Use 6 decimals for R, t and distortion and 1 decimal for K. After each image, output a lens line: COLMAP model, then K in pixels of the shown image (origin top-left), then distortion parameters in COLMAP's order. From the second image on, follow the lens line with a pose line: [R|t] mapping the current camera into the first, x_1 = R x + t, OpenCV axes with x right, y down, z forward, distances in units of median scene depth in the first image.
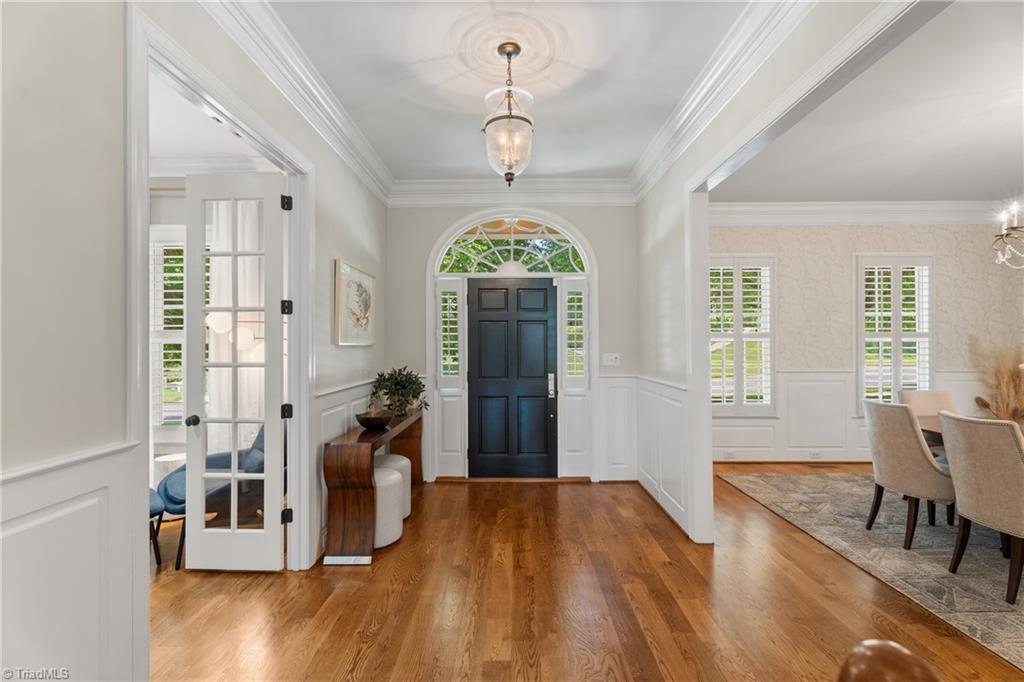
lens RADIAL K [[456.2, 0, 512.1], [0, 456.2, 340.4], [0, 0, 1]] dist [0.004320, 0.000712]
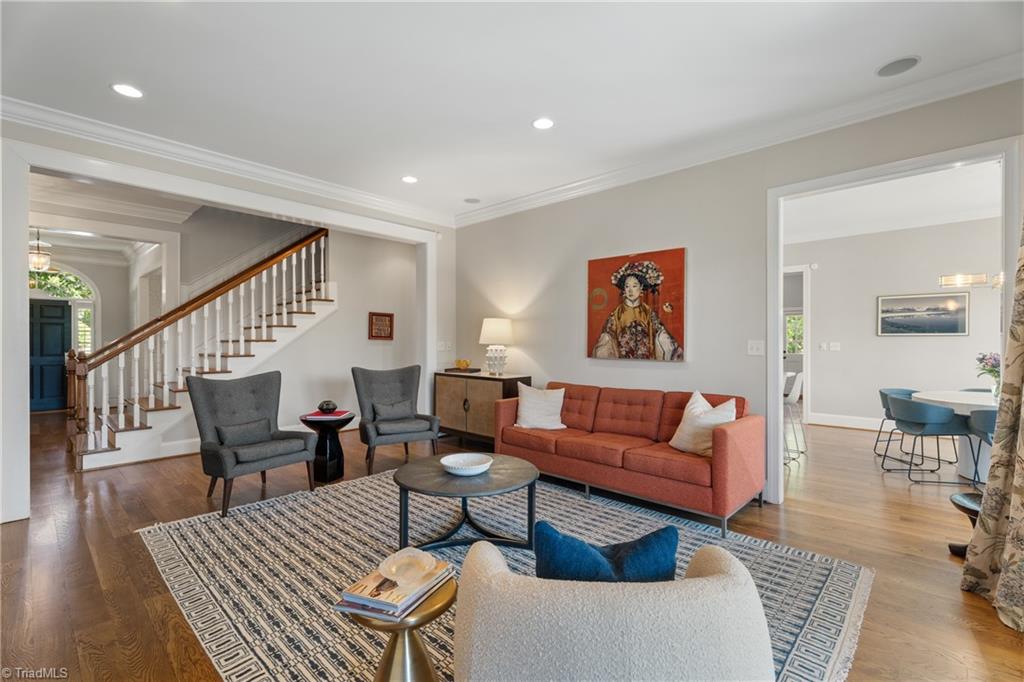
lens RADIAL K [[456.2, 0, 507.9], [0, 456.2, 343.4], [0, 0, 1]] dist [0.004320, 0.000712]
pose [[0.666306, -0.001259, 0.745678, -0.108686], [-0.001517, 0.999994, 0.003044, 0.028063], [-0.745677, -0.003159, 0.666300, -1.571425]]
